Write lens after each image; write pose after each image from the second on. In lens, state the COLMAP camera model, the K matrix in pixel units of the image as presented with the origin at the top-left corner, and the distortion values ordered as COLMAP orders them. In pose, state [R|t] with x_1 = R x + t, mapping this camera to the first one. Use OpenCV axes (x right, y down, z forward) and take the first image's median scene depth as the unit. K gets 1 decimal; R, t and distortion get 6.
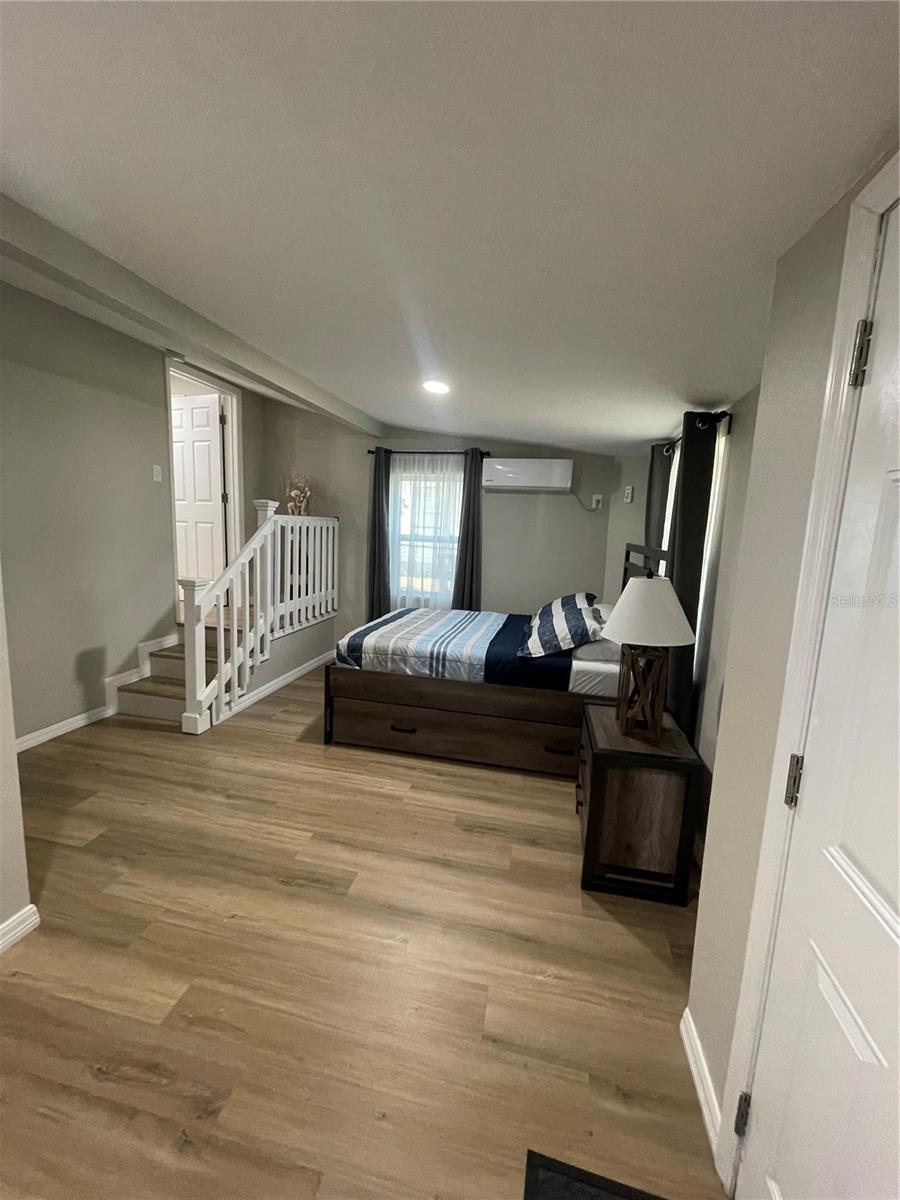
lens RADIAL K [[484.0, 0, 452.8], [0, 484.0, 592.6], [0, 0, 1]] dist [-0.006619, 0.002577]
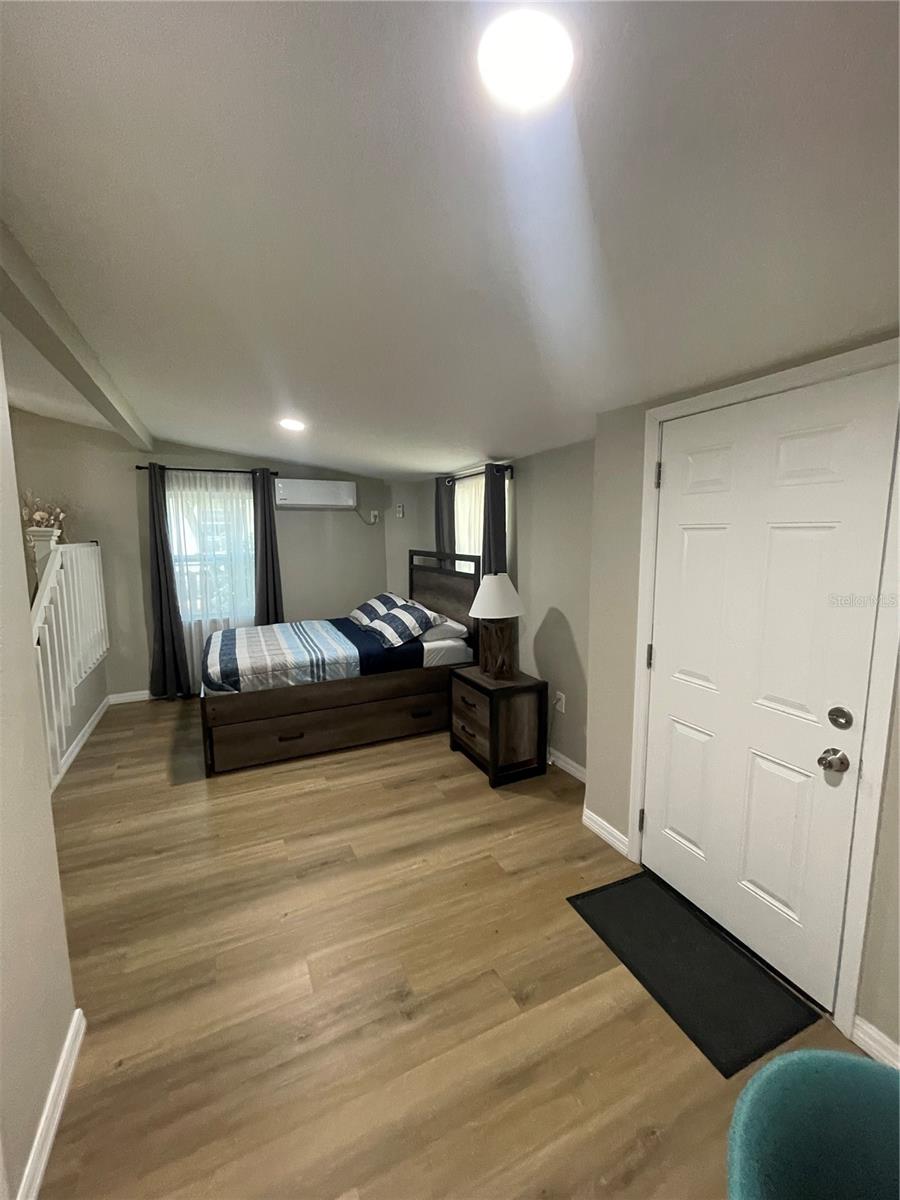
lens RADIAL K [[484.0, 0, 445.8], [0, 484.0, 592.5], [0, 0, 1]] dist [-0.006619, 0.002577]
pose [[0.789960, -0.121531, 0.600993, -0.449864], [0.123224, 0.991630, 0.038555, -0.037249], [-0.600648, 0.043600, 0.798324, -0.084286]]
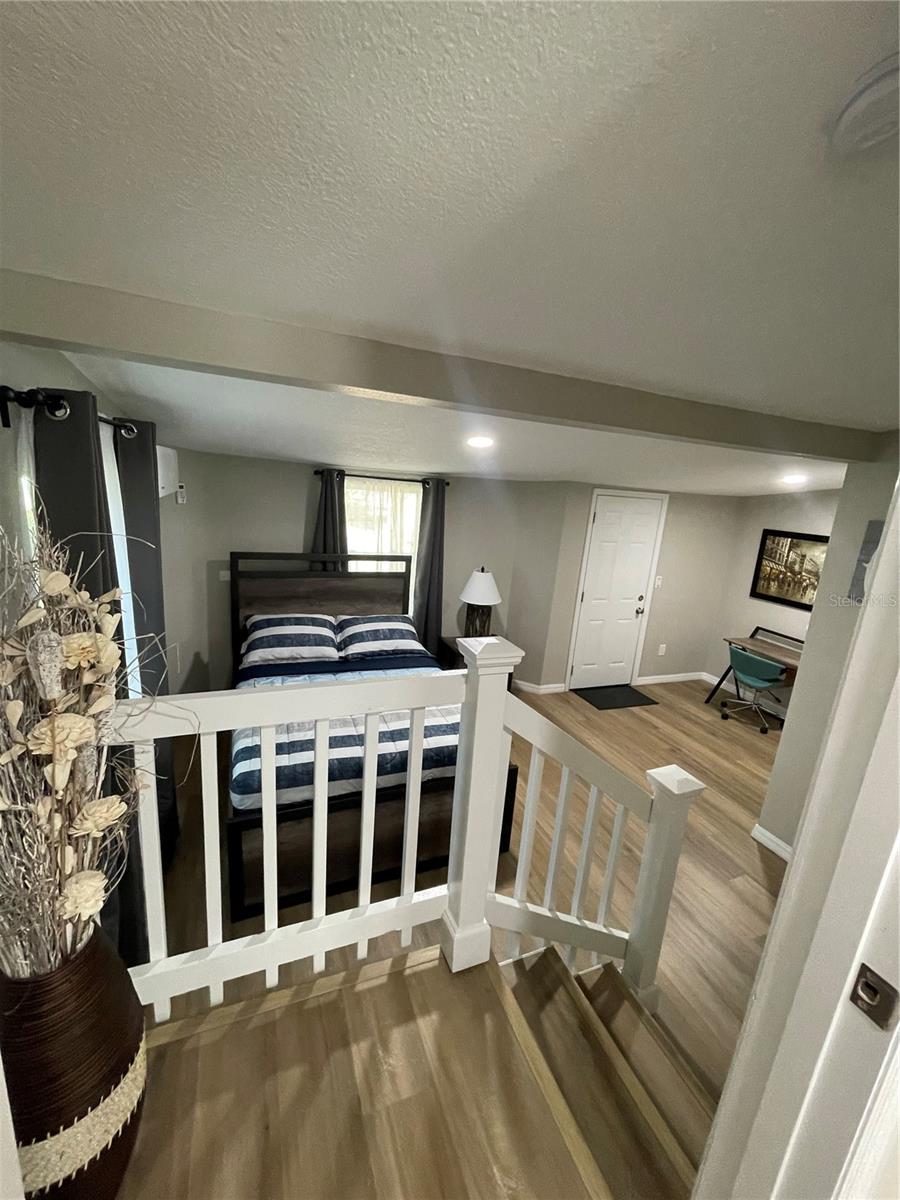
lens RADIAL K [[484.0, 0, 451.9], [0, 484.0, 597.0], [0, 0, 1]] dist [-0.006619, 0.002577]
pose [[-0.557217, -0.275161, 0.783451, -0.813351], [0.014399, 0.940156, 0.340440, -0.440188], [-0.830242, 0.200980, -0.519909, 1.546565]]
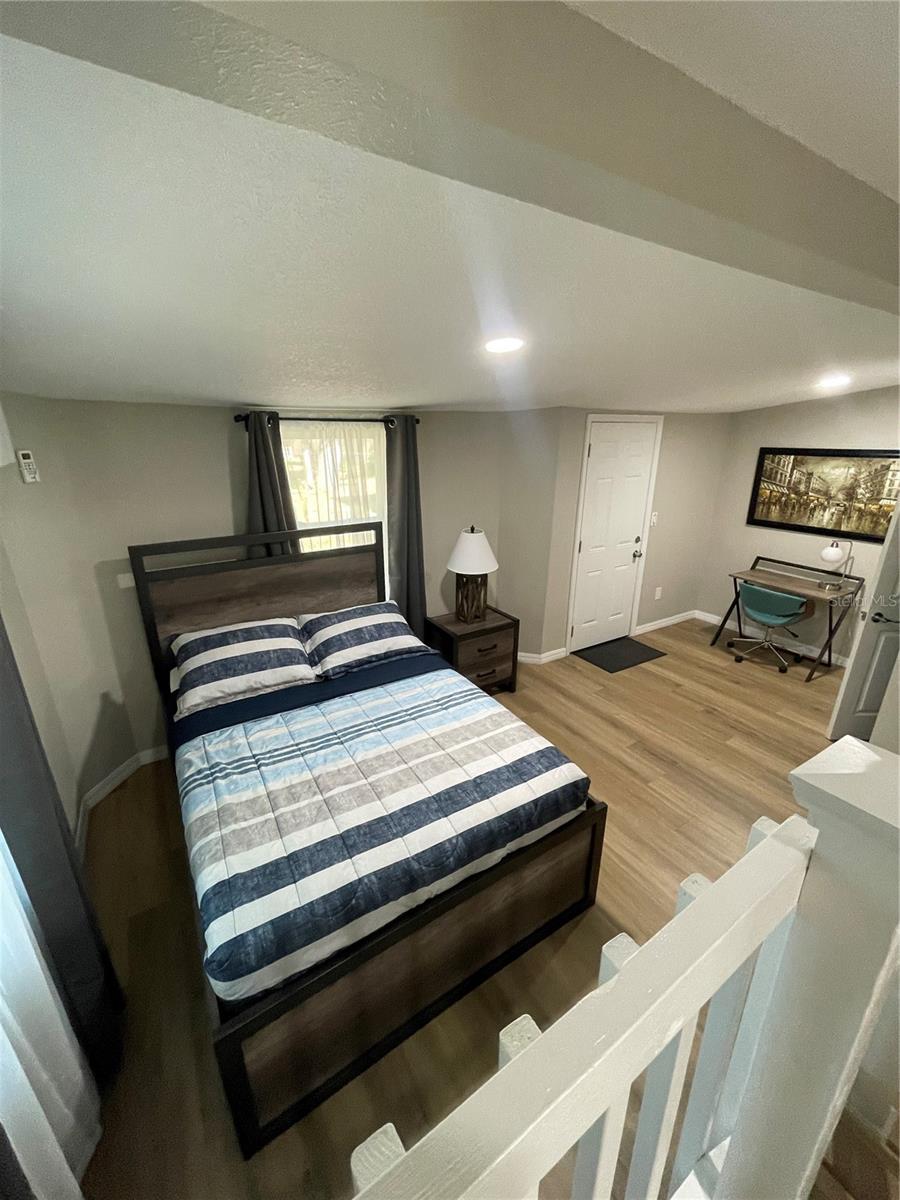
lens RADIAL K [[484.0, 0, 451.0], [0, 484.0, 598.1], [0, 0, 1]] dist [-0.006619, 0.002577]
pose [[-0.697387, -0.278845, 0.660225, -0.479982], [0.068930, 0.890841, 0.449055, -0.397805], [-0.713372, 0.358674, -0.602041, 1.488701]]
